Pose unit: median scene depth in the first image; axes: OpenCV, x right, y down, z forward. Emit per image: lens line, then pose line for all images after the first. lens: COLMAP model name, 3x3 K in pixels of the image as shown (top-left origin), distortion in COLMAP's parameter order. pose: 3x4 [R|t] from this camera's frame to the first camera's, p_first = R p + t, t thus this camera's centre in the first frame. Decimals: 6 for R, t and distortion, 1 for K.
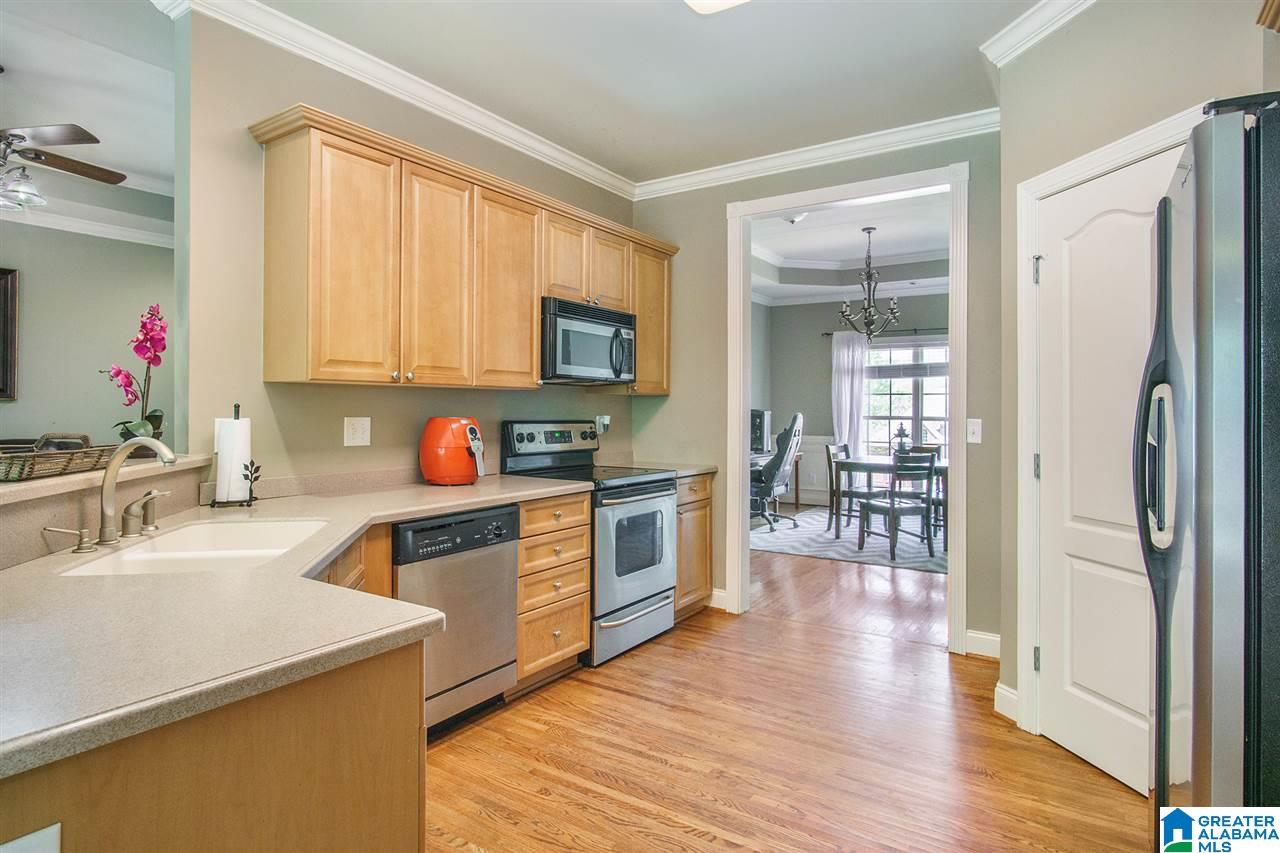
lens RADIAL K [[688.6, 0, 609.0], [0, 688.6, 409.7], [0, 0, 1]] dist [-0.017014, -0.001949]
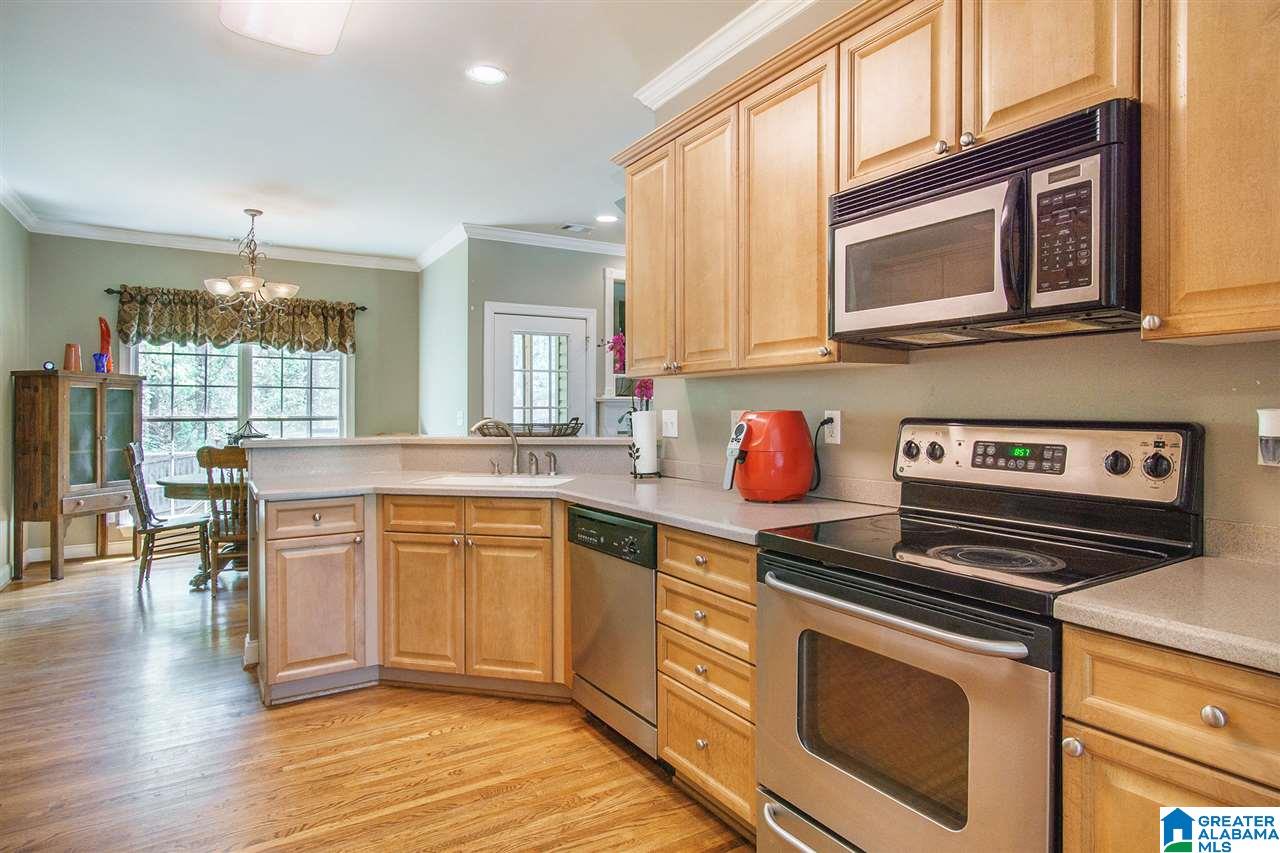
lens RADIAL K [[717.9, 0, 617.0], [0, 717.9, 412.7], [0, 0, 1]] dist [-0.002755, -0.048832]
pose [[-0.395565, 0.005065, -0.918424, 0.649253], [0.003847, 0.999985, 0.003858, 0.010449], [0.918430, -0.002008, -0.395578, 1.346643]]
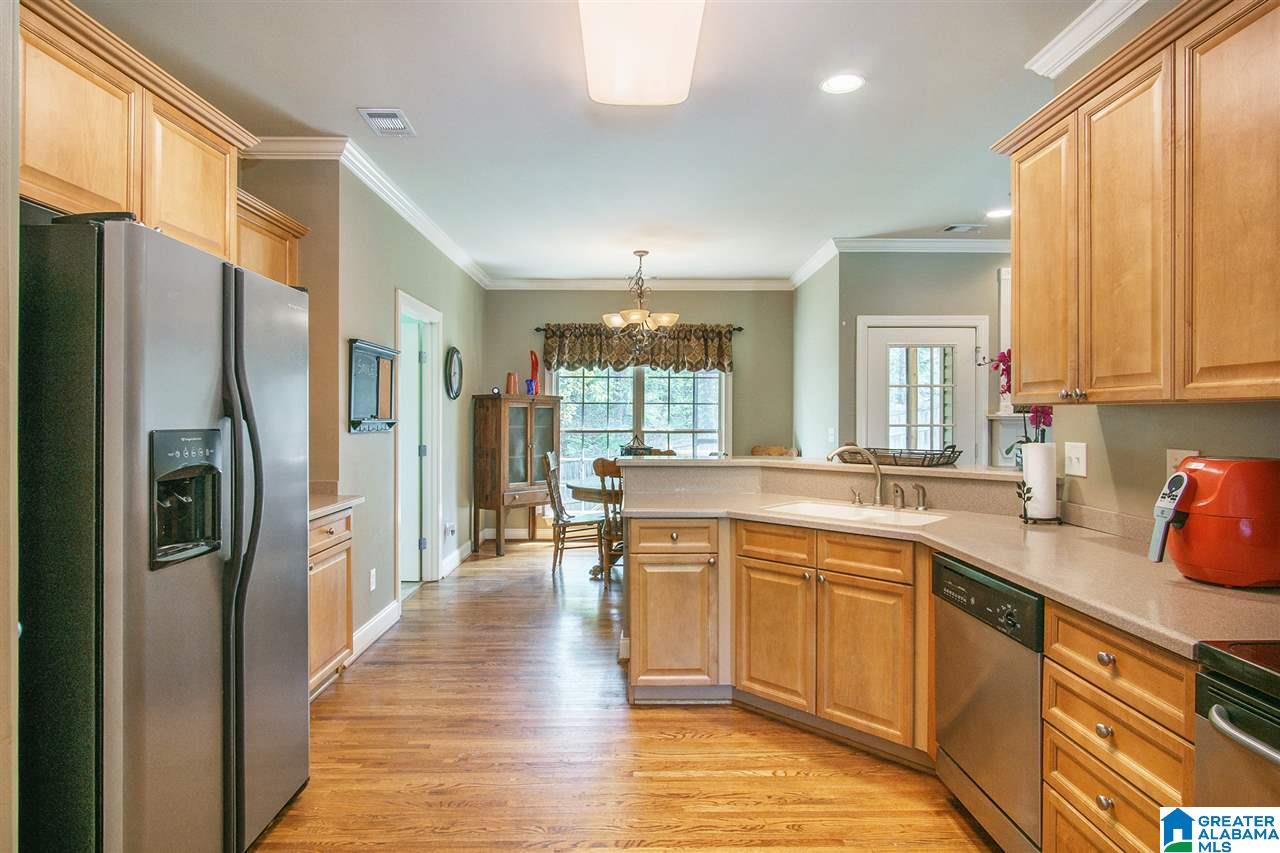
lens RADIAL K [[688.6, 0, 609.0], [0, 688.6, 409.7], [0, 0, 1]] dist [-0.017014, -0.001949]
pose [[-0.816857, -0.009569, -0.576761, 0.560067], [-0.004768, 0.999940, -0.009836, -0.021474], [0.576821, -0.005284, -0.816854, 1.343643]]
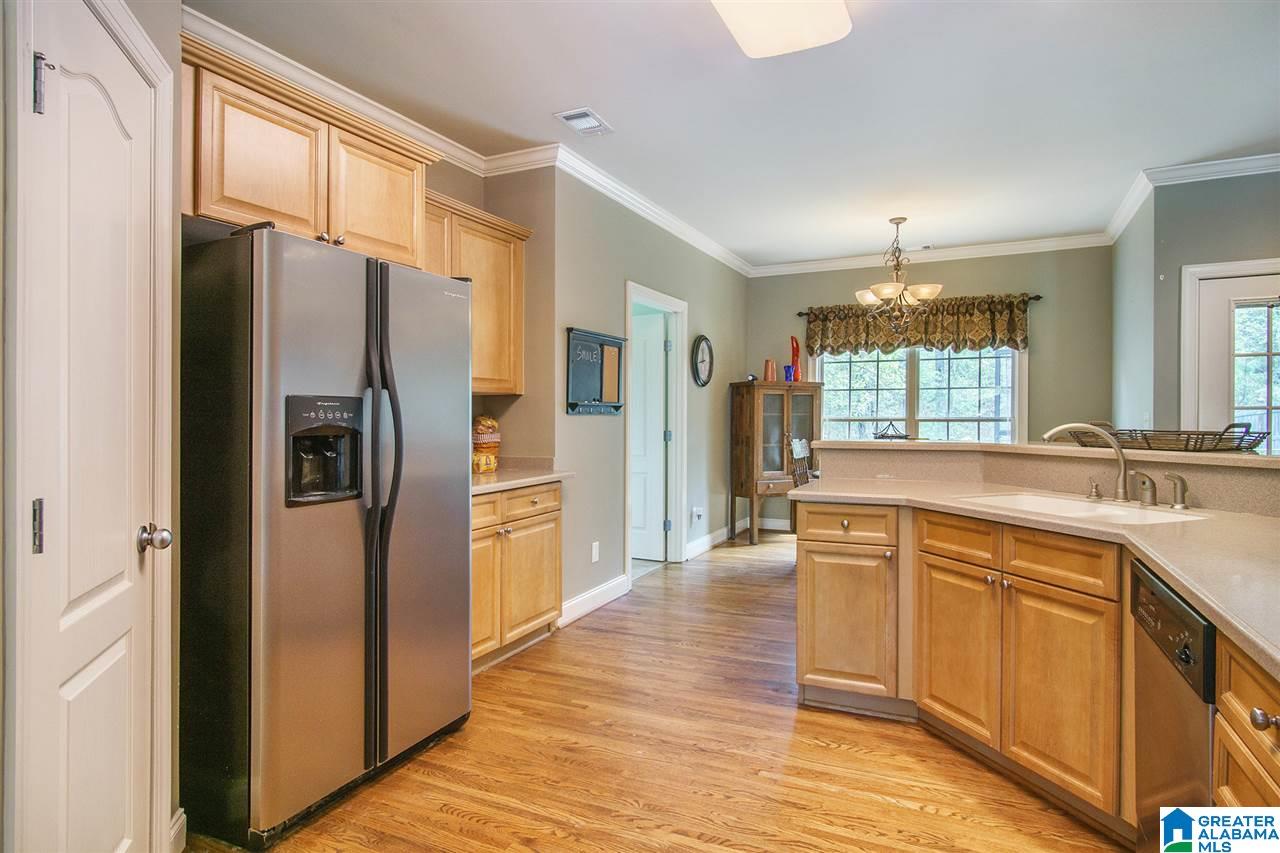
lens RADIAL K [[685.9, 0, 641.3], [0, 685.9, 409.6], [0, 0, 1]] dist [-0.016029, 0.000249]
pose [[-0.984889, -0.000663, -0.173185, 0.282810], [0.000296, 0.999985, -0.005513, 0.012699], [0.173186, -0.005481, -0.984874, 1.422781]]
